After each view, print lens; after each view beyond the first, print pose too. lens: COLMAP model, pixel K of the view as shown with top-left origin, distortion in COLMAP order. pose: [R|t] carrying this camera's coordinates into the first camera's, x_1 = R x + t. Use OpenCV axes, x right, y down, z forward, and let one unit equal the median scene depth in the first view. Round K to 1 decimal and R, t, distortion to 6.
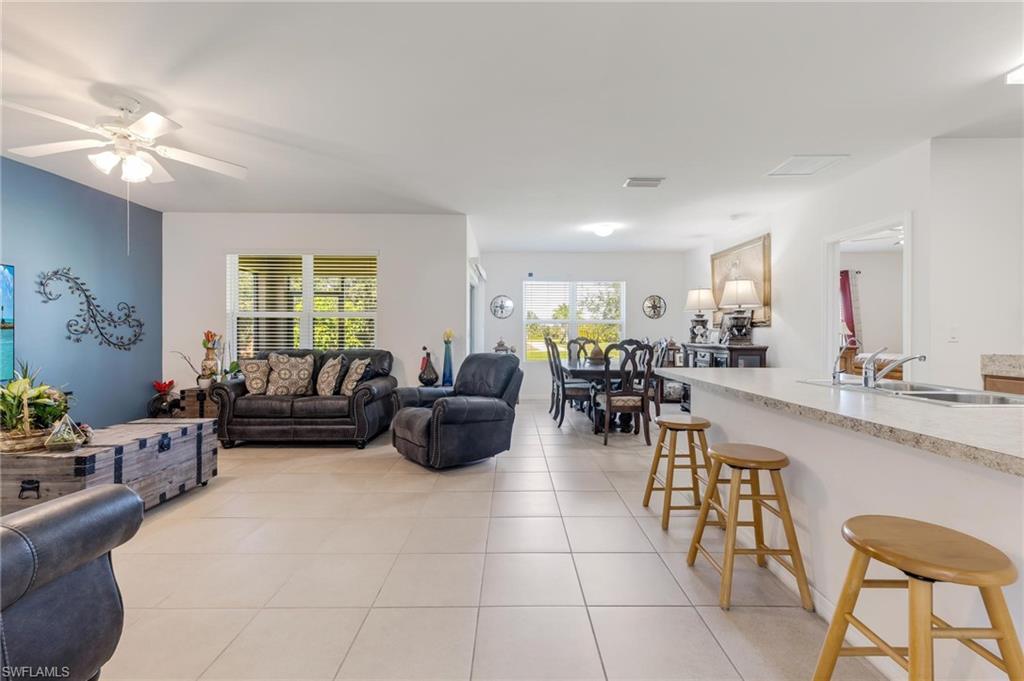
lens RADIAL K [[449.0, 0, 512.1], [0, 449.0, 334.5], [0, 0, 1]] dist [-0.001094, 0.000110]
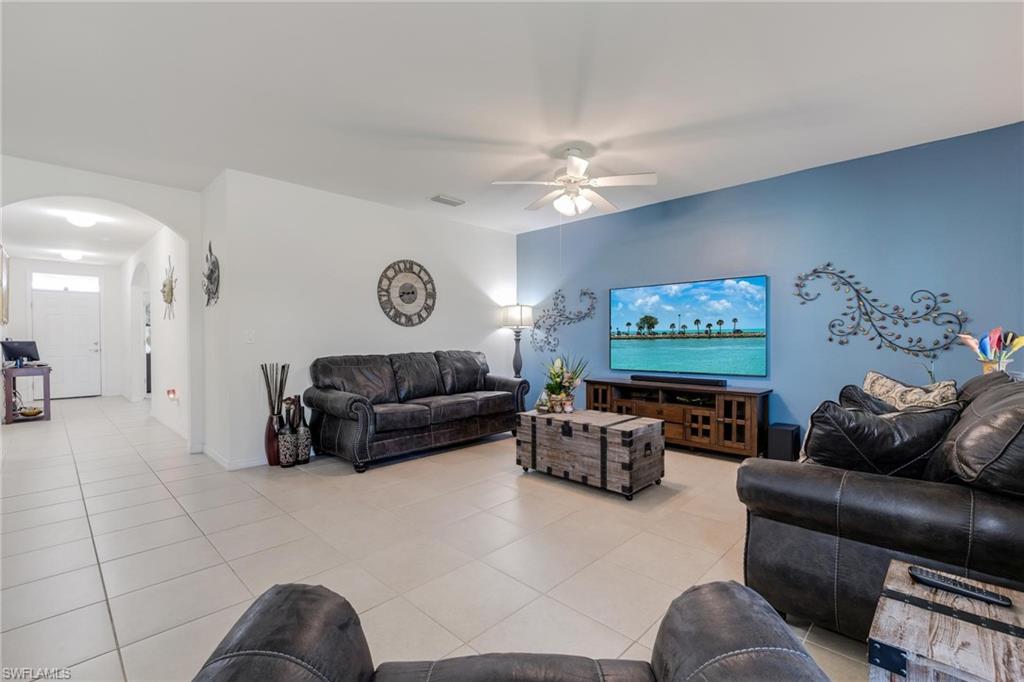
lens RADIAL K [[449.0, 0, 511.8], [0, 449.0, 342.5], [0, 0, 1]] dist [-0.001094, 0.000110]
pose [[-0.699778, 0.010610, -0.714282, 0.163807], [0.004294, 0.999934, 0.010645, 0.000898], [0.714348, 0.004382, -0.699777, 1.718481]]
